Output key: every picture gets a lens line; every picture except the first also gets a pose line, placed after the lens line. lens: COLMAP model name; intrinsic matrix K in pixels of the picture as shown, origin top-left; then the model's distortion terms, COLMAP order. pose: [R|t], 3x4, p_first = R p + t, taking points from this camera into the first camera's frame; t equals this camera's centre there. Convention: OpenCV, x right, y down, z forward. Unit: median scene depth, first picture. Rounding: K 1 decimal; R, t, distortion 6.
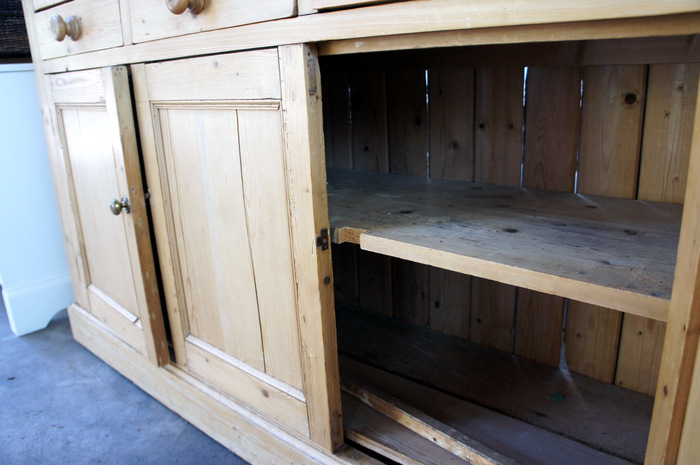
lens RADIAL K [[571.9, 0, 350.0], [0, 571.9, 232.5], [0, 0, 1]] dist [-0.183042, 0.139403]
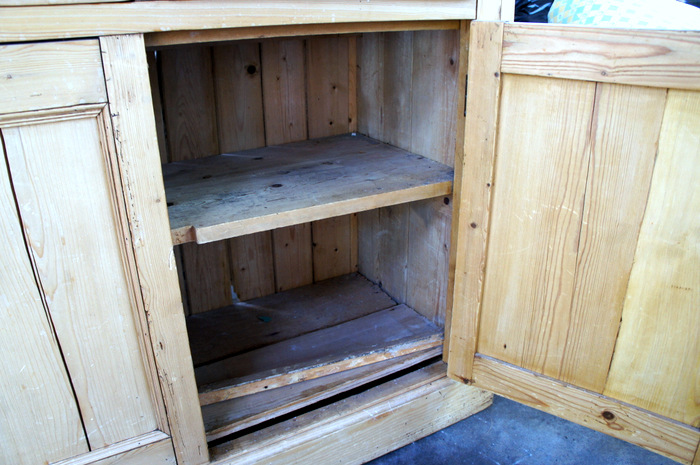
lens RADIAL K [[571.9, 0, 350.0], [0, 571.9, 232.5], [0, 0, 1]] dist [-0.183042, 0.139403]
pose [[0.316982, -0.314770, 0.894674, -0.774742], [0.270137, 0.934211, 0.232971, -0.148703], [-0.909147, 0.167837, 0.381159, 0.401086]]
